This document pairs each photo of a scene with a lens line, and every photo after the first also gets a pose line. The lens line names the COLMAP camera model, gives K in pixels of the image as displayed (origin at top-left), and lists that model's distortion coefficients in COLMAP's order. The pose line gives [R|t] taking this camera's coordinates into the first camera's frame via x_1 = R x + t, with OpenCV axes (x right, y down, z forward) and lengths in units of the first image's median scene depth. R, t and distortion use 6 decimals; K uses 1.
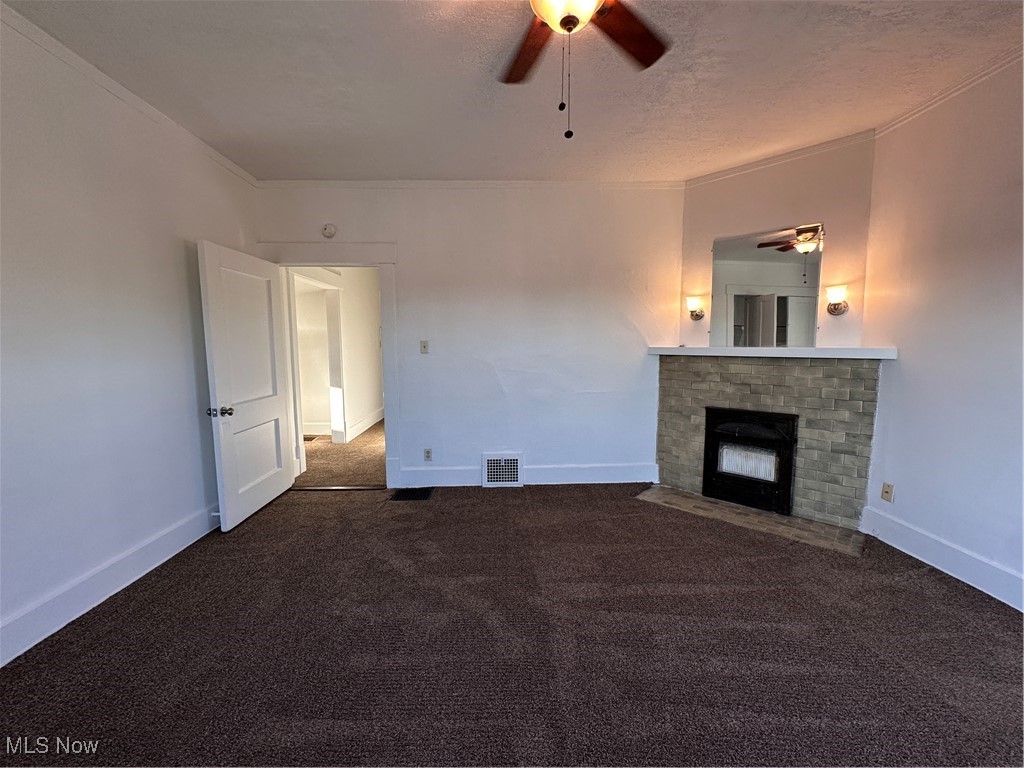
lens RADIAL K [[409.0, 0, 509.7], [0, 409.0, 382.7], [0, 0, 1]] dist [-0.004532, 0.000858]
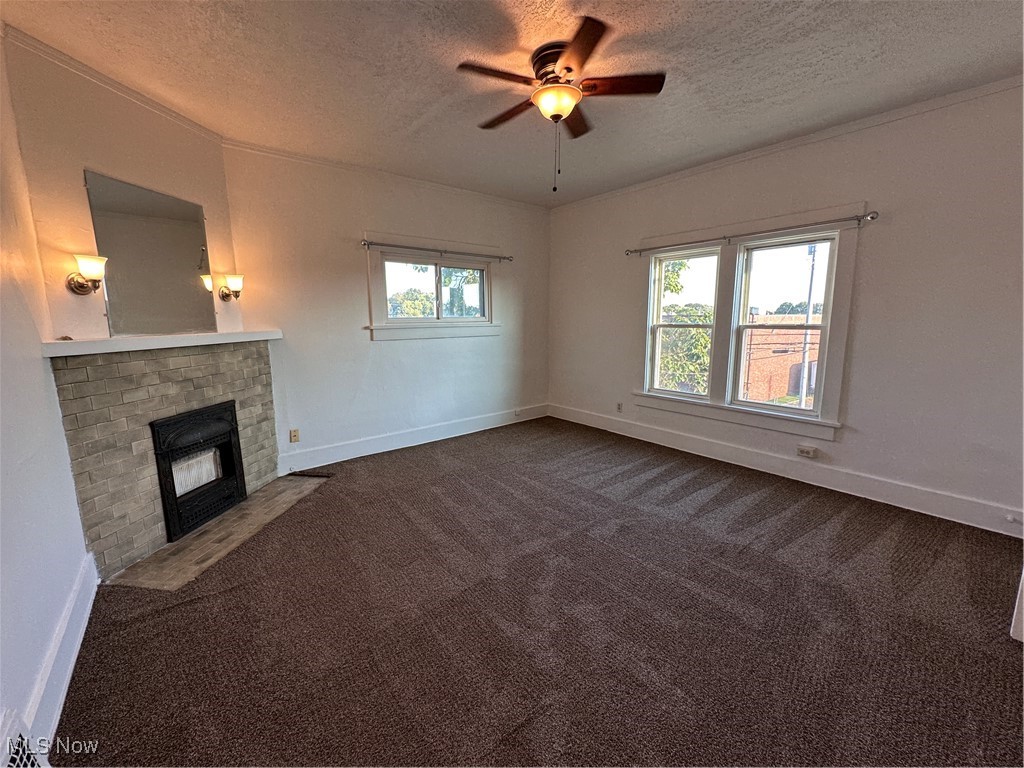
lens RADIAL K [[409.0, 0, 512.9], [0, 409.0, 383.1], [0, 0, 1]] dist [-0.004532, 0.000858]
pose [[-0.614292, -0.115071, 0.780643, -0.458465], [0.090929, 0.972396, 0.214890, -0.105165], [-0.783822, 0.202988, -0.586872, 0.952891]]
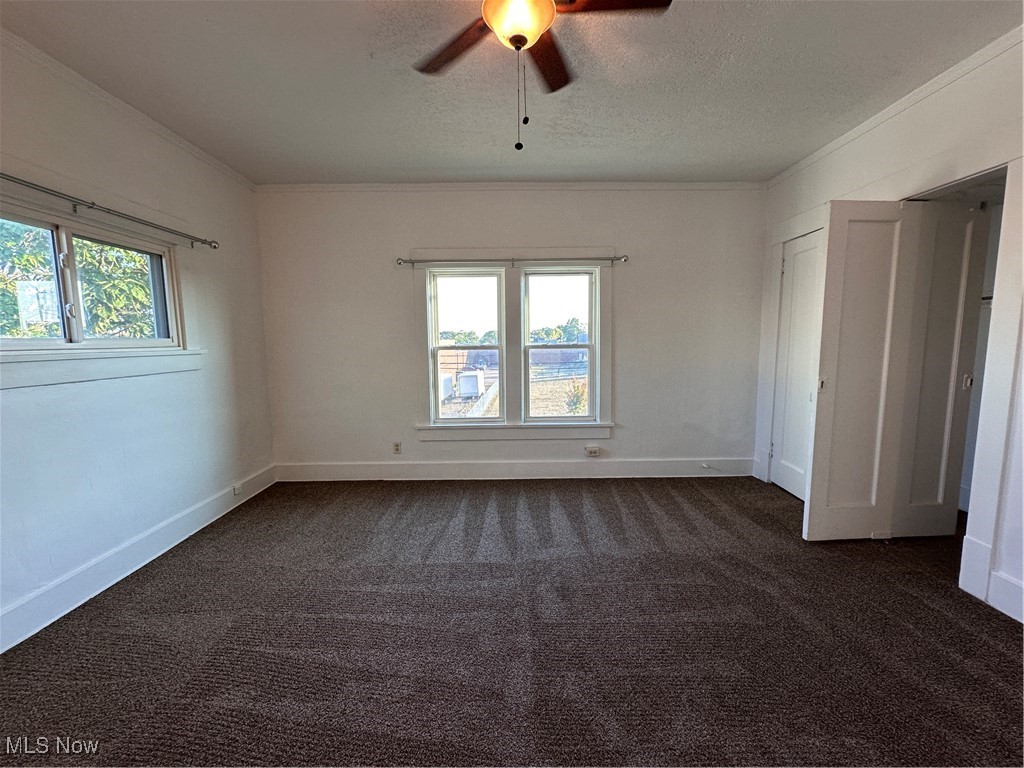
lens RADIAL K [[409.0, 0, 511.5], [0, 409.0, 384.1], [0, 0, 1]] dist [-0.004532, 0.000858]
pose [[-0.999749, 0.015523, 0.016173, 0.067951], [0.018584, 0.977377, 0.210685, -0.101425], [-0.012537, 0.210933, -0.977420, 0.941987]]
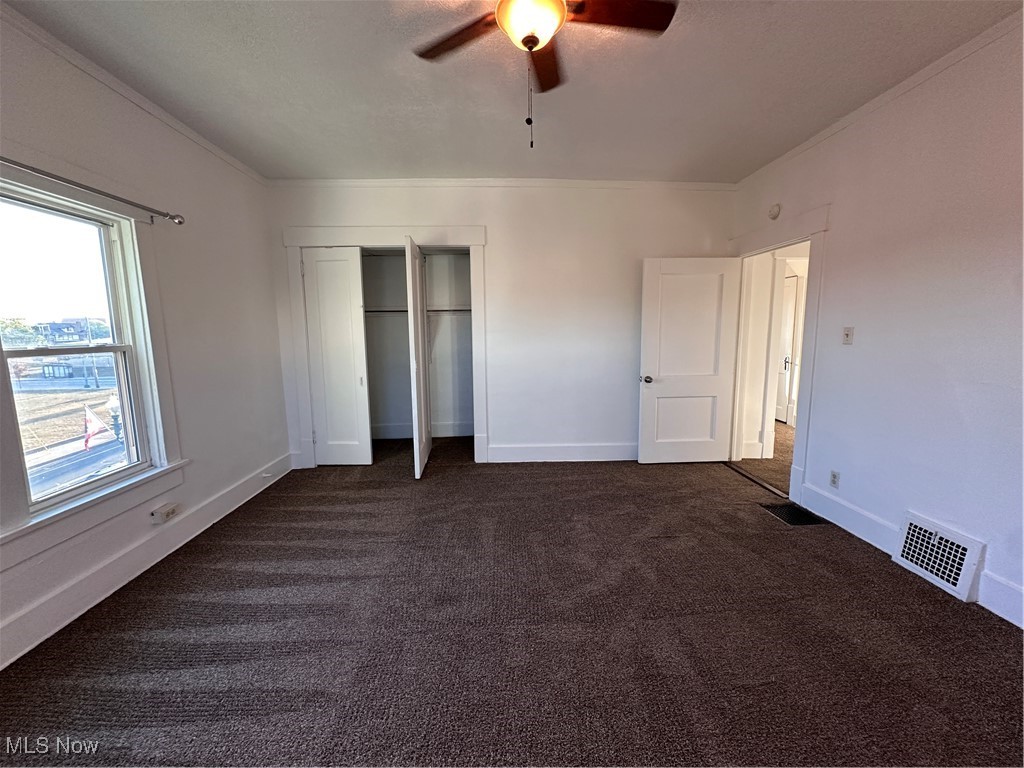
lens RADIAL K [[409.0, 0, 515.7], [0, 409.0, 381.0], [0, 0, 1]] dist [-0.004532, 0.000858]
pose [[0.027052, 0.127665, -0.991448, 0.574833], [-0.089854, 0.988107, 0.124783, -0.048921], [0.995587, 0.085710, 0.038202, 0.424111]]
